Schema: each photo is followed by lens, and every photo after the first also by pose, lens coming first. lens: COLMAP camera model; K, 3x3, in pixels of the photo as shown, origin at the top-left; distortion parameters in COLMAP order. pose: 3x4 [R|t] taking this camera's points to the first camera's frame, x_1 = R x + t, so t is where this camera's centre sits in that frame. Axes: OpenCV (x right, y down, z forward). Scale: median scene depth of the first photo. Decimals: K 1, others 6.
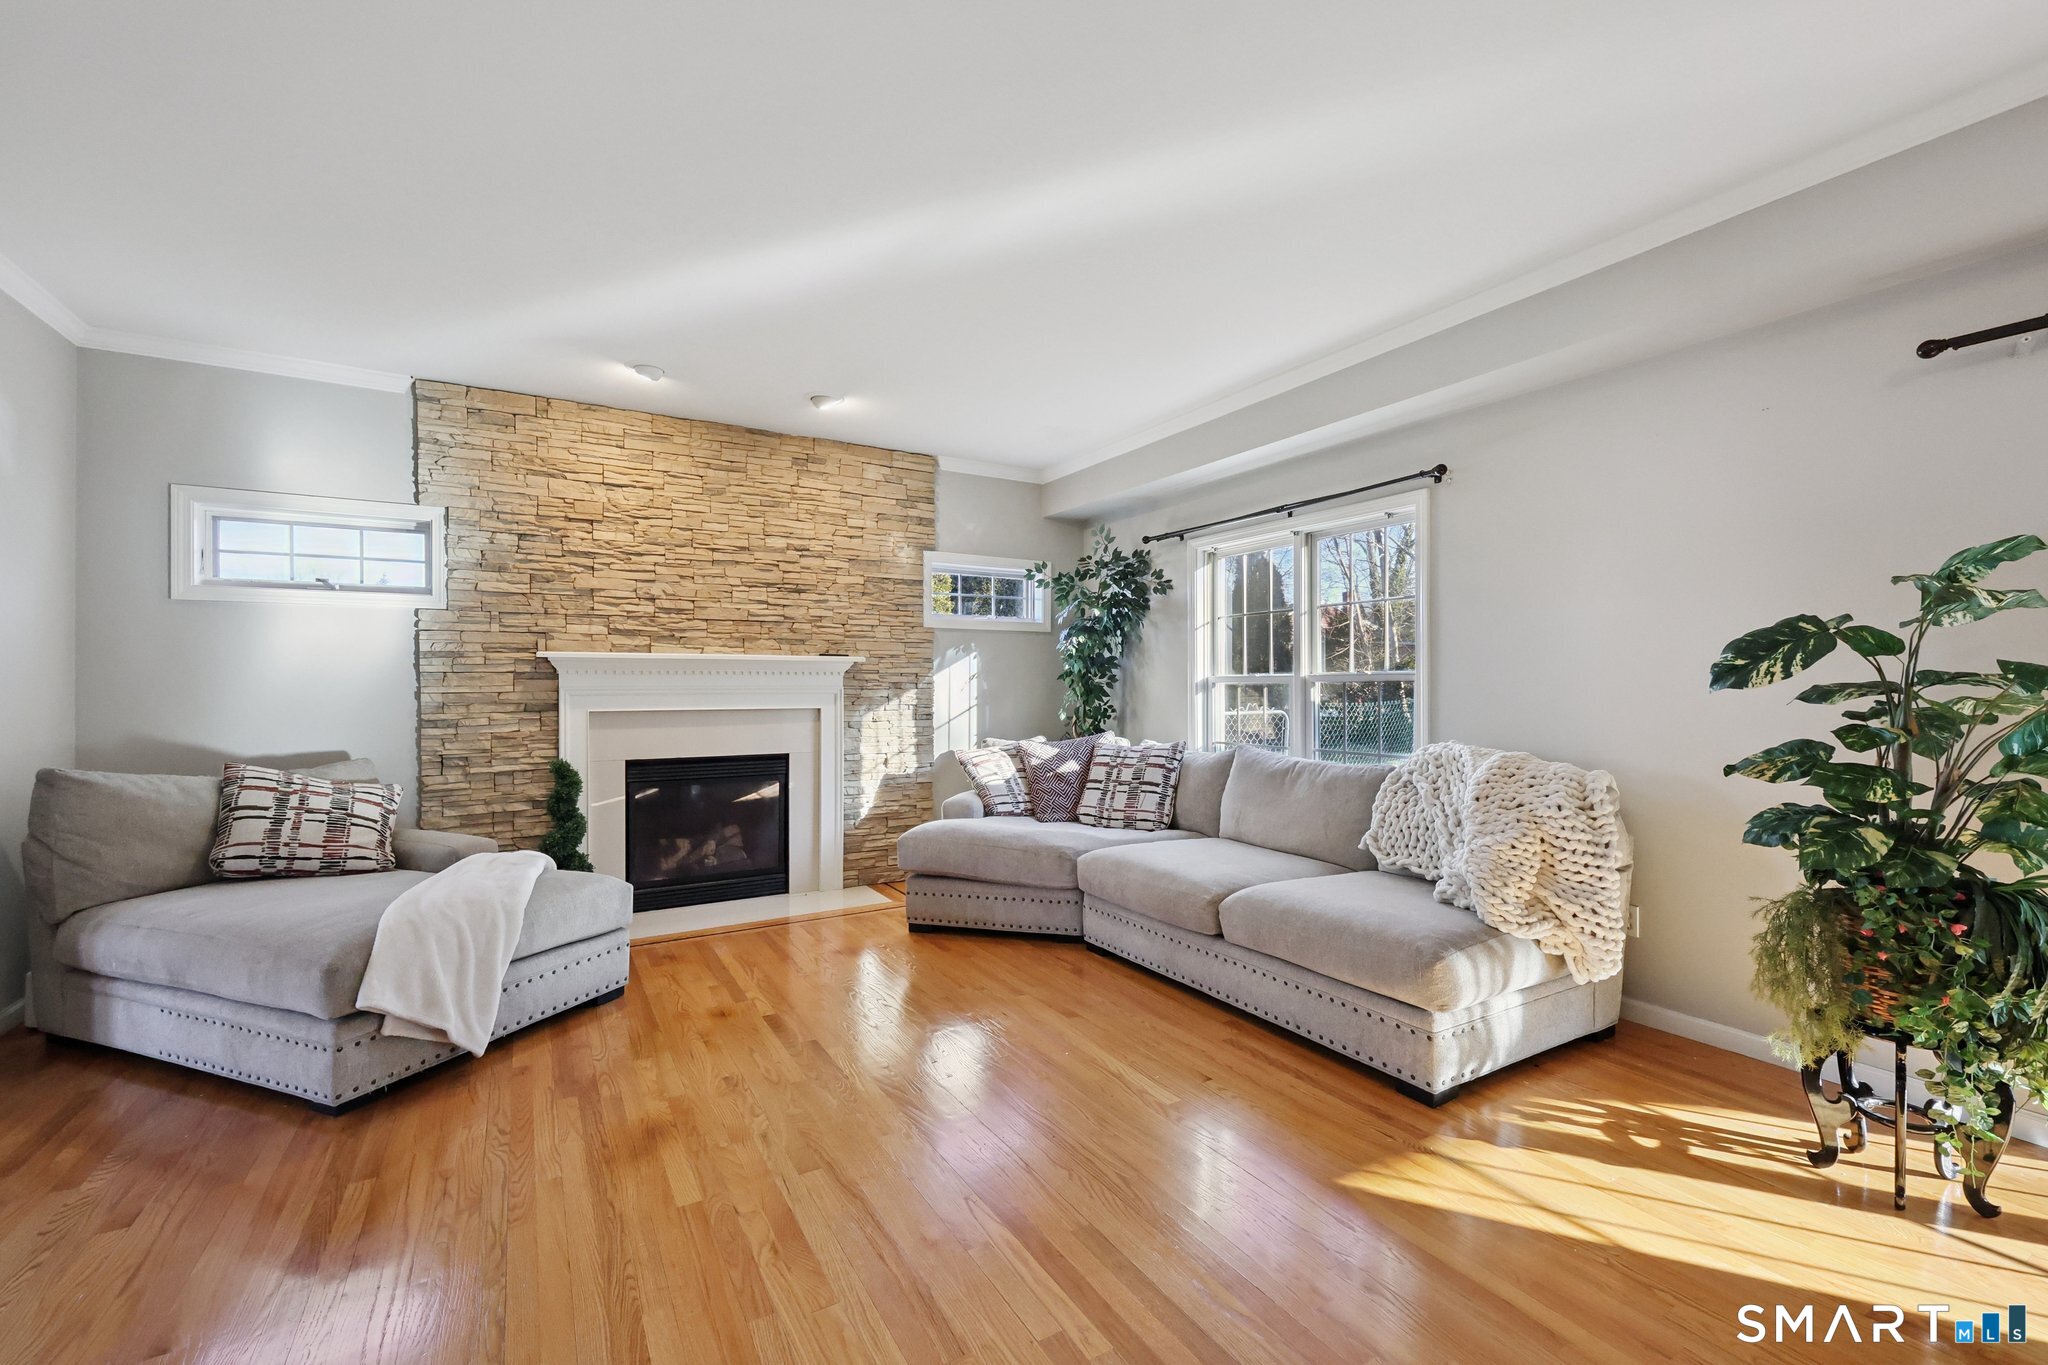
lens RADIAL K [[853.9, 0, 1028.5], [0, 853.9, 678.0], [0, 0, 1]] dist [0.006840, 0.001472]
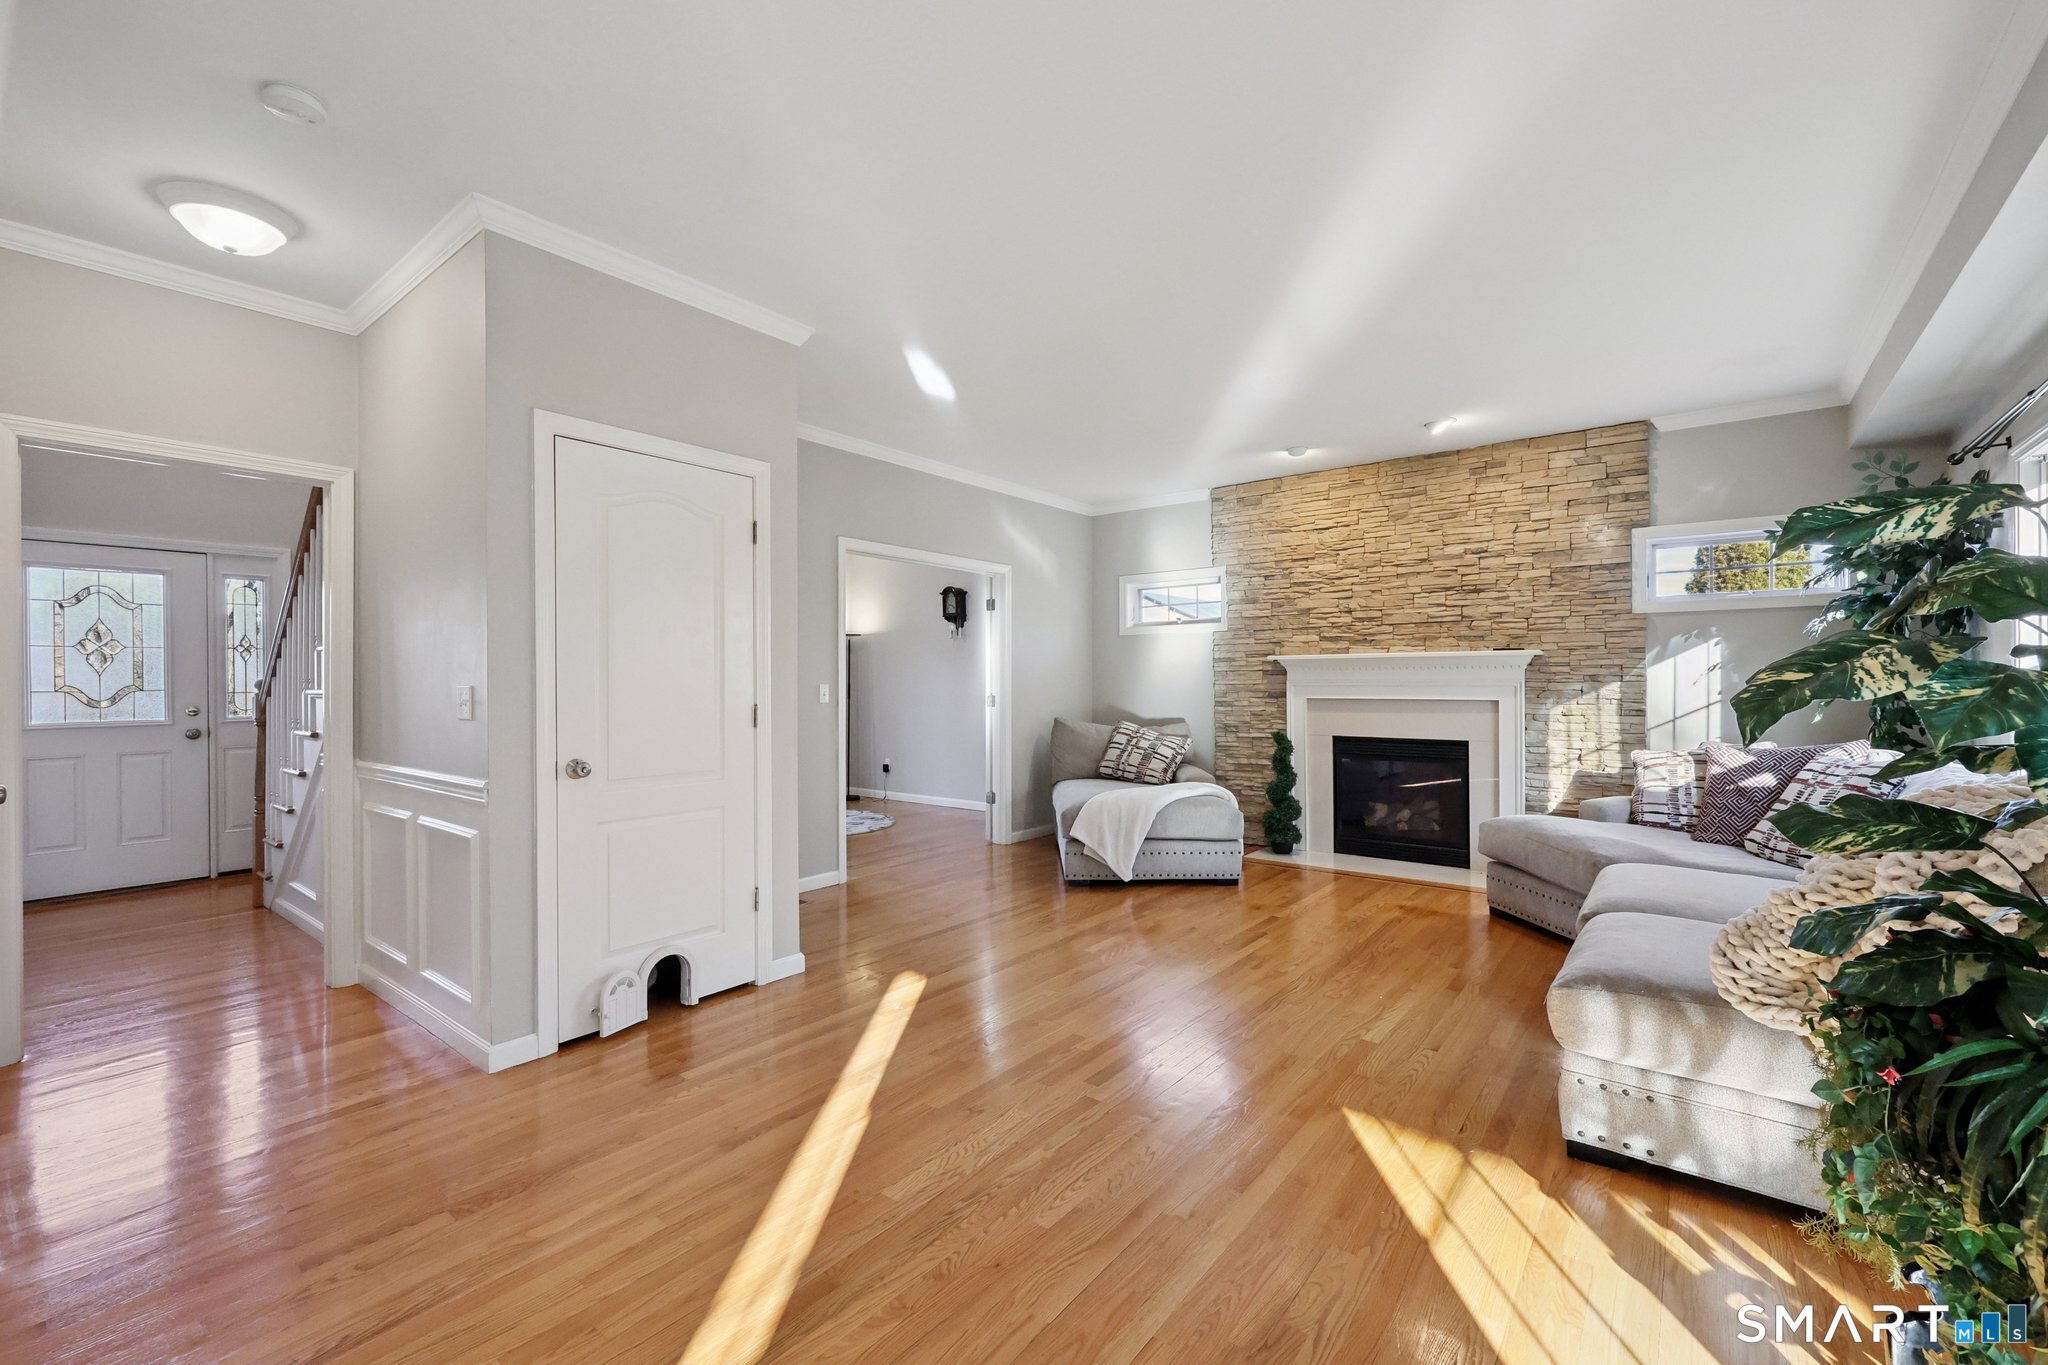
lens RADIAL K [[853.9, 0, 1035.0], [0, 853.9, 687.2], [0, 0, 1]] dist [0.006840, 0.001472]
pose [[0.365073, 0.005685, -0.930961, 0.562526], [0.011409, 0.999879, 0.010580, 0.001770], [0.930909, -0.014484, 0.364964, 0.088267]]
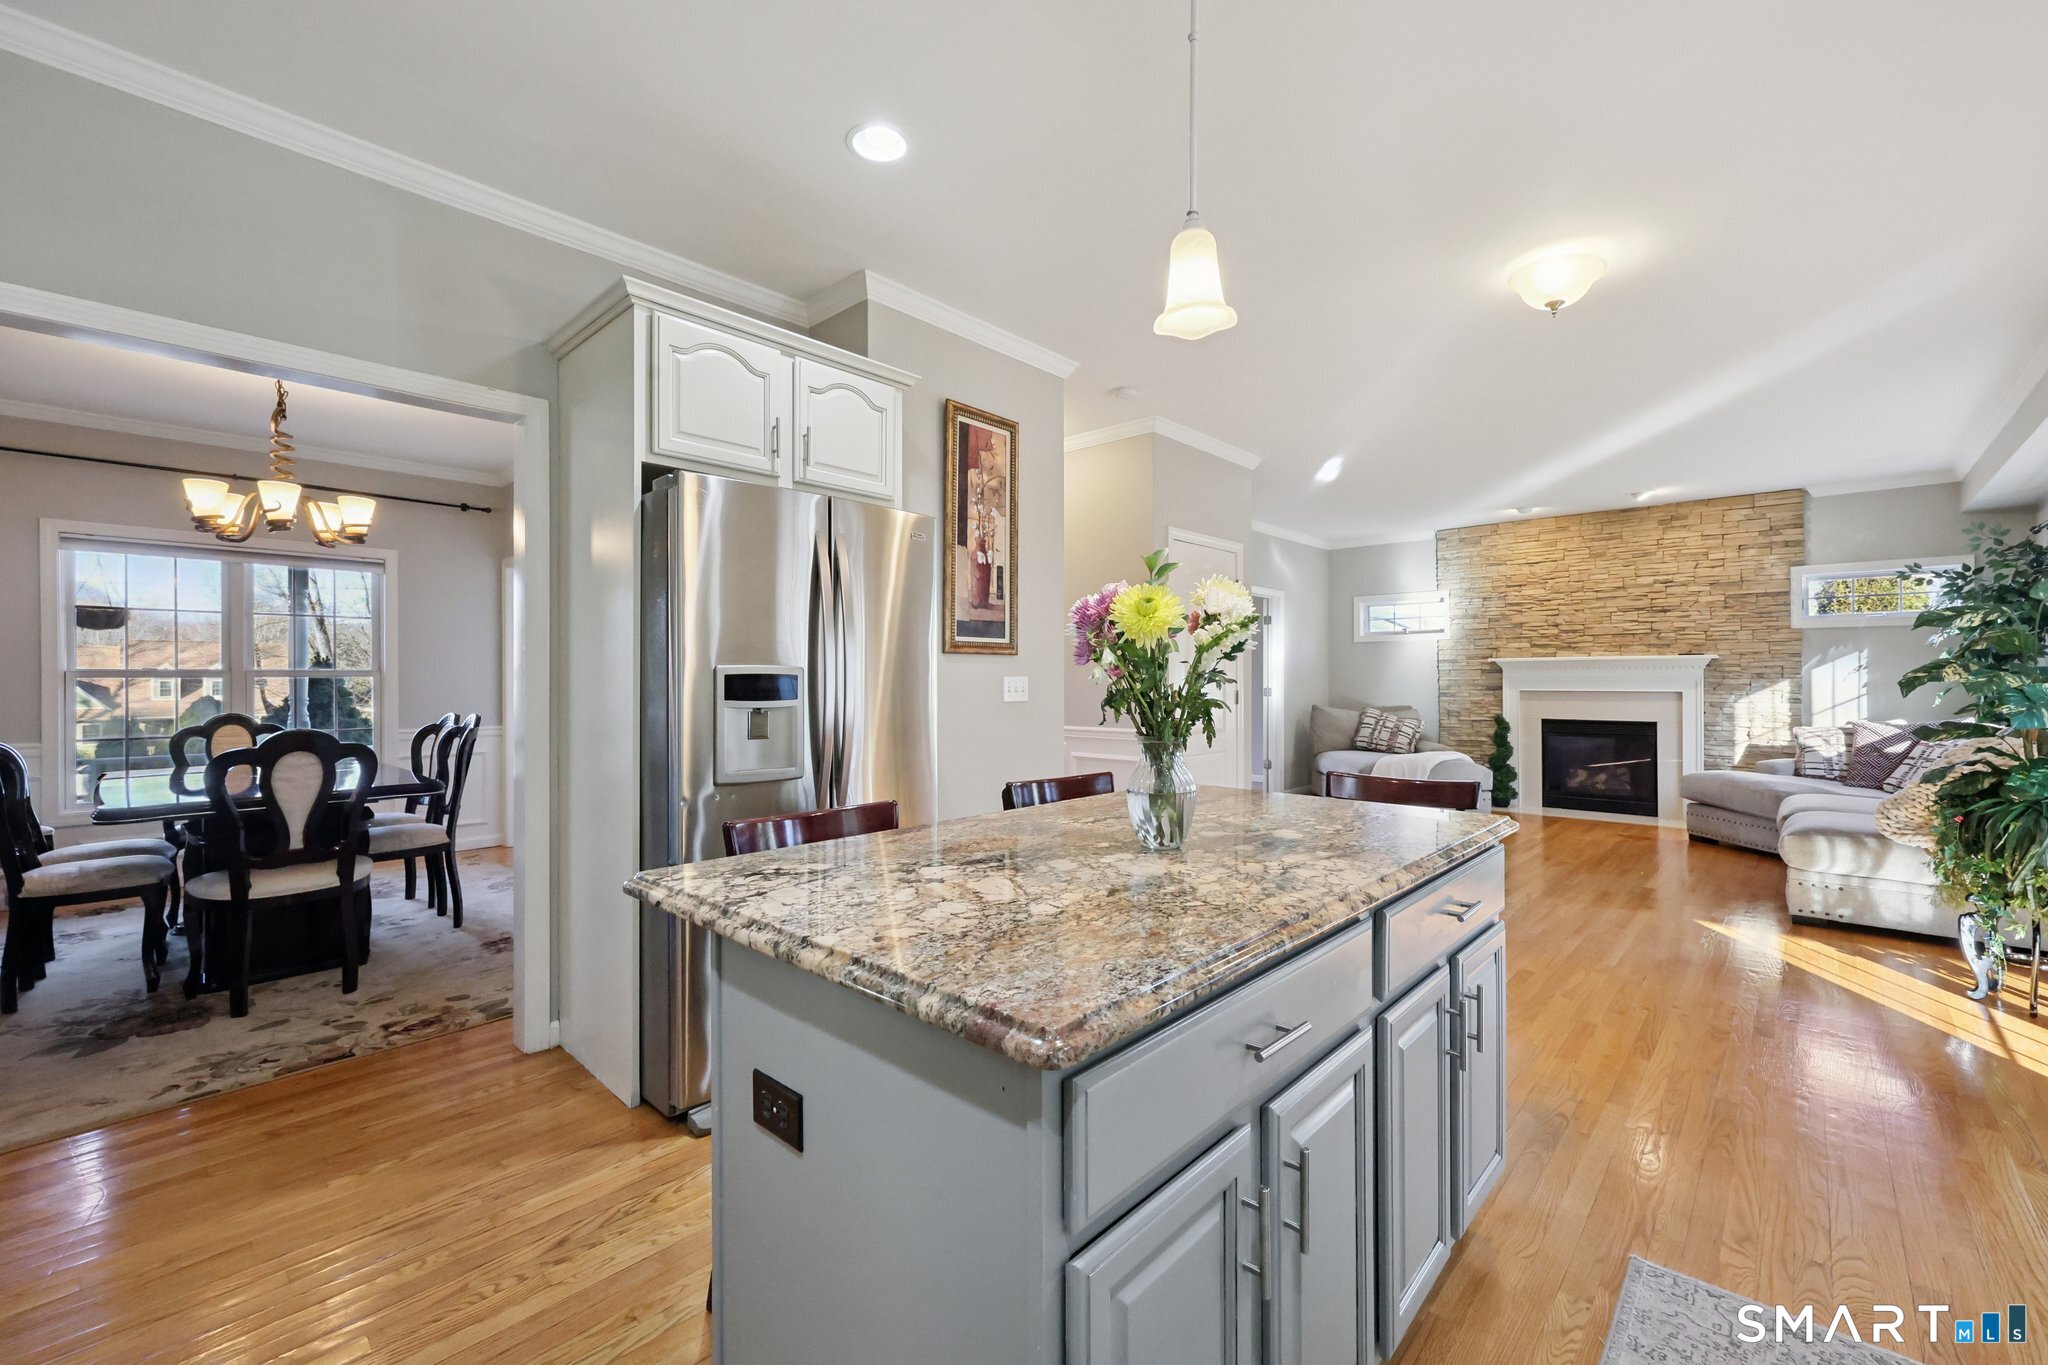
lens RADIAL K [[853.9, 0, 1030.0], [0, 853.9, 680.8], [0, 0, 1]] dist [0.006840, 0.001472]
pose [[0.293648, 0.002500, -0.955910, 0.855703], [0.010309, 0.999930, 0.005782, -0.002518], [0.955858, -0.011552, 0.293601, -0.490617]]
